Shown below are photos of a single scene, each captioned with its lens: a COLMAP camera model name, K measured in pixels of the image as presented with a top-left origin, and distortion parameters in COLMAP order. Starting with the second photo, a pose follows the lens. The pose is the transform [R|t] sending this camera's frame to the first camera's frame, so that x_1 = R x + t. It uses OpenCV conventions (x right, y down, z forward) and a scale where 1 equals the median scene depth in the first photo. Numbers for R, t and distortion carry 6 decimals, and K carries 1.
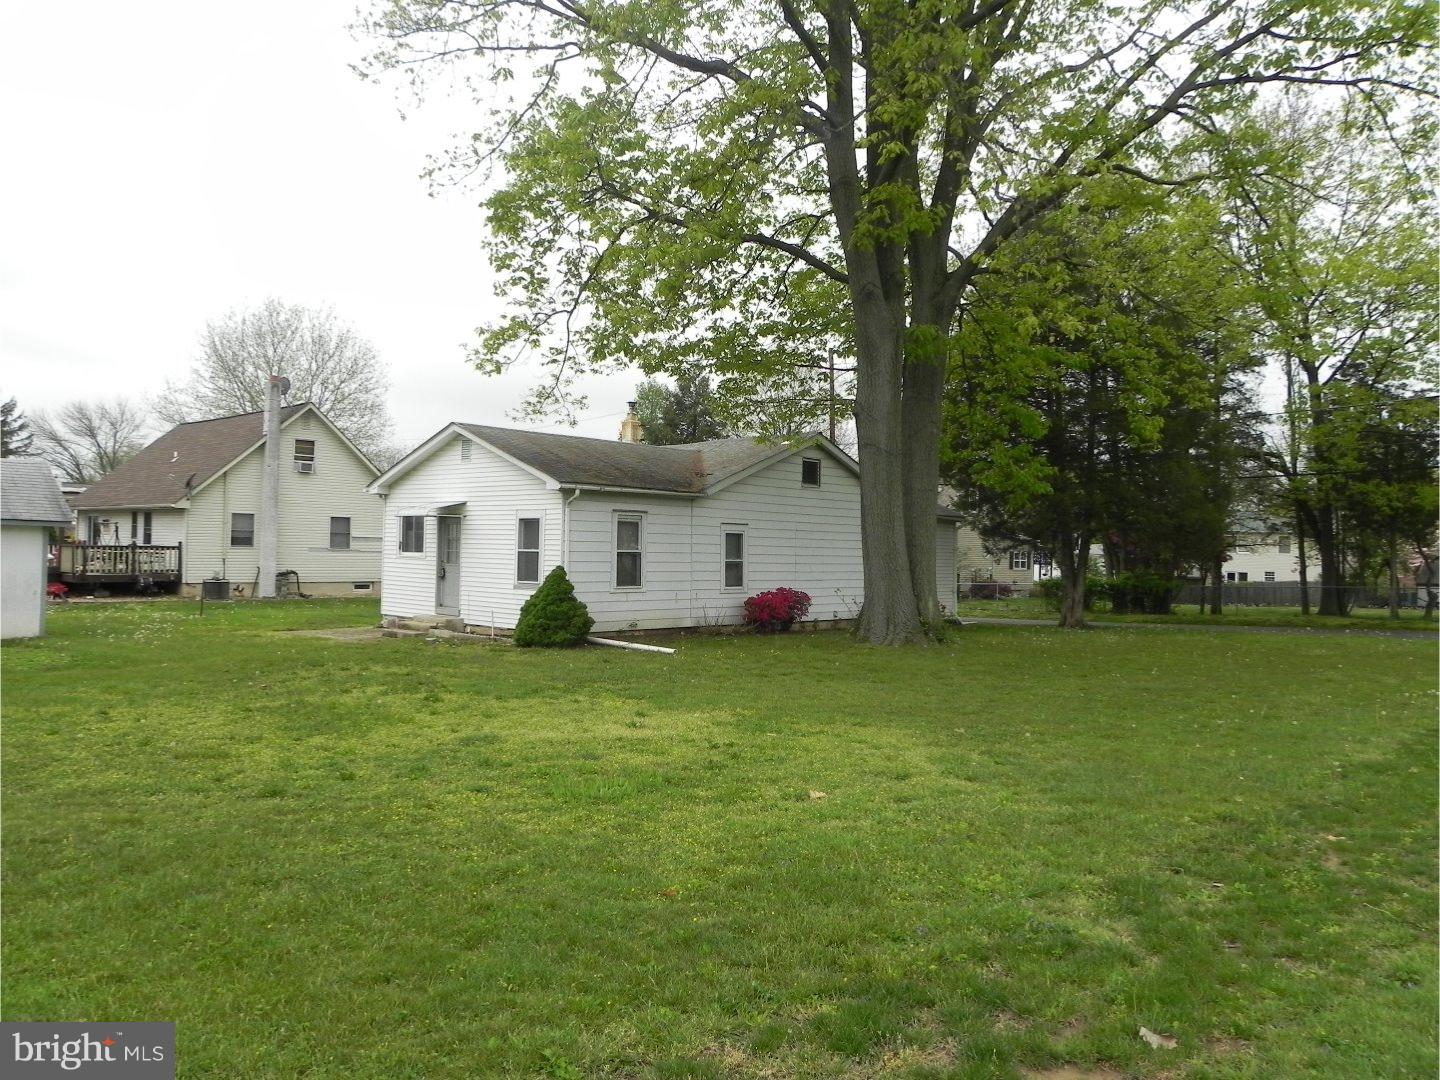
lens RADIAL K [[1075.9, 0, 724.7], [0, 1075.9, 536.0], [0, 0, 1]] dist [-0.007187, 0.002635]
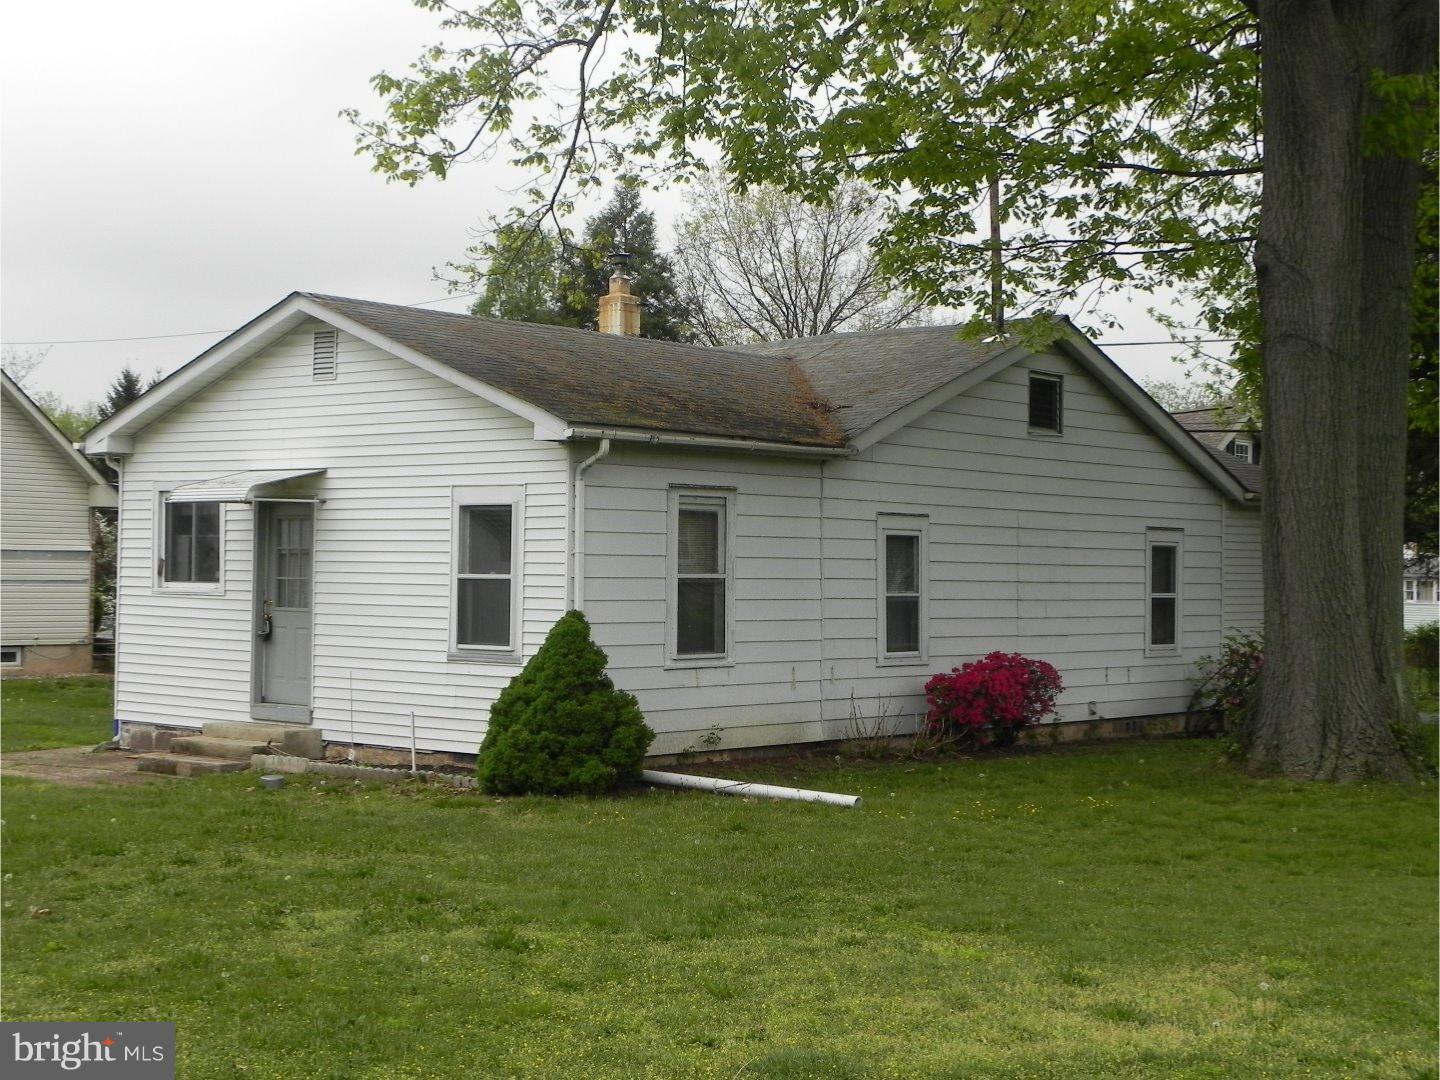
lens RADIAL K [[2147.2, 0, 720.0], [0, 2147.2, 540.0], [0, 0, 1]] dist [0.035807, -0.005962]
pose [[0.998758, -0.006883, 0.049348, -0.123394], [0.006936, 0.999976, -0.000904, -0.000312], [-0.049341, 0.001245, 0.998781, 0.097065]]
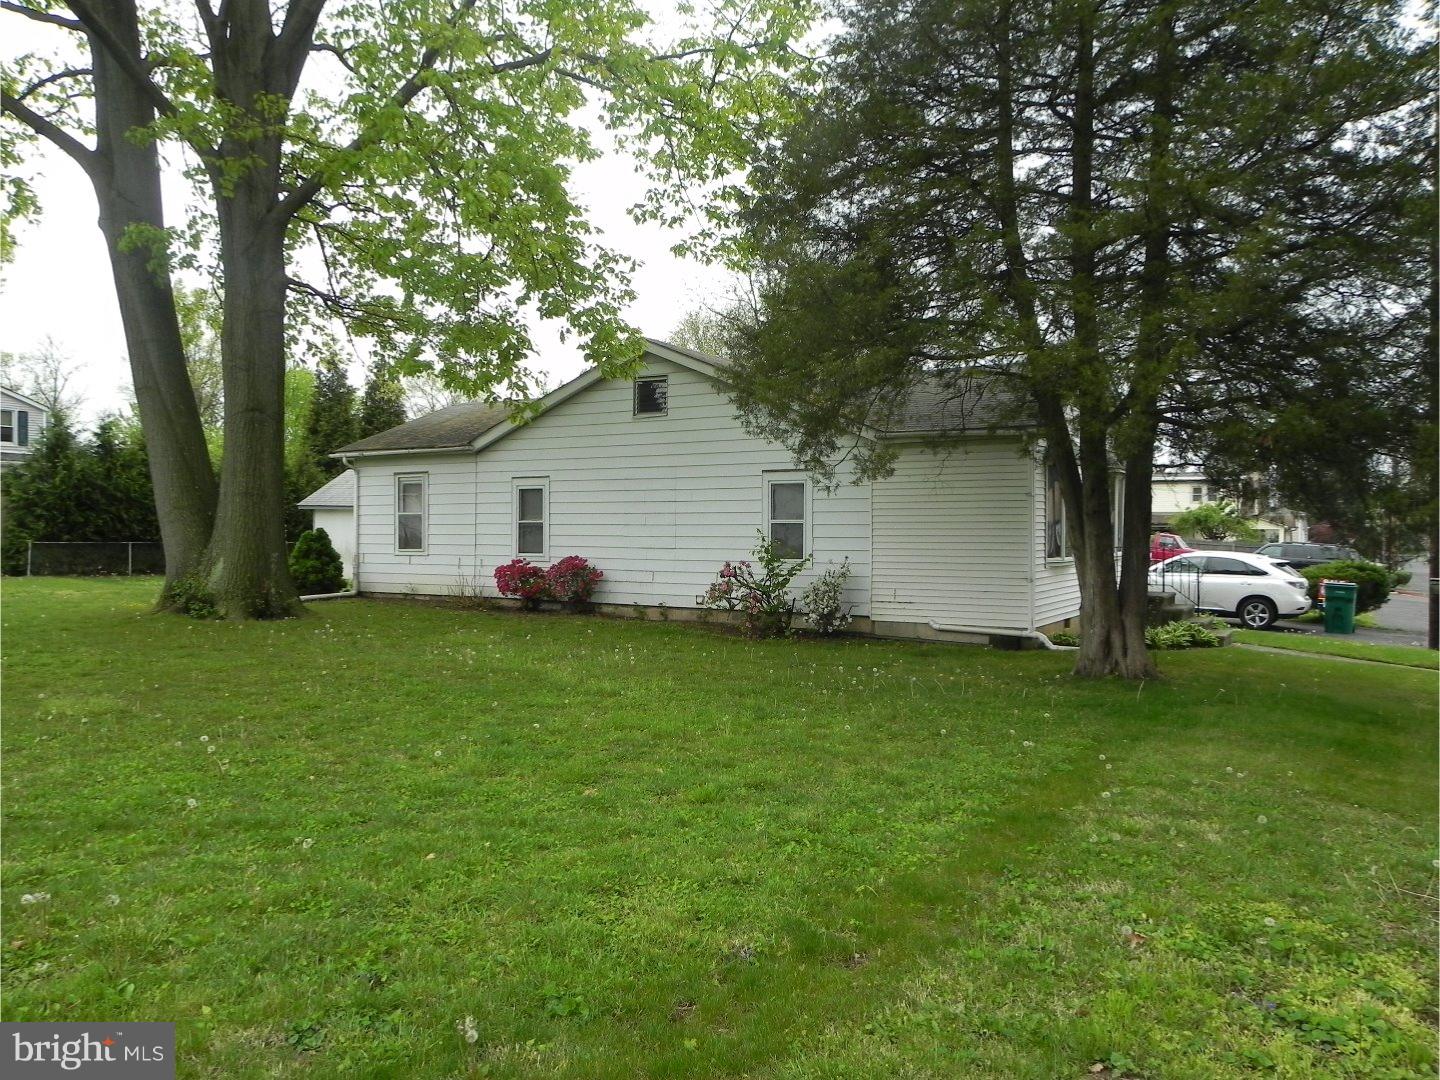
lens RADIAL K [[1075.9, 0, 724.7], [0, 1075.9, 536.0], [0, 0, 1]] dist [-0.007187, 0.002635]
pose [[0.216137, -0.005559, -0.976347, 0.917302], [0.019001, 0.999818, -0.001486, 0.040805], [0.976178, -0.018230, 0.216204, 1.047609]]
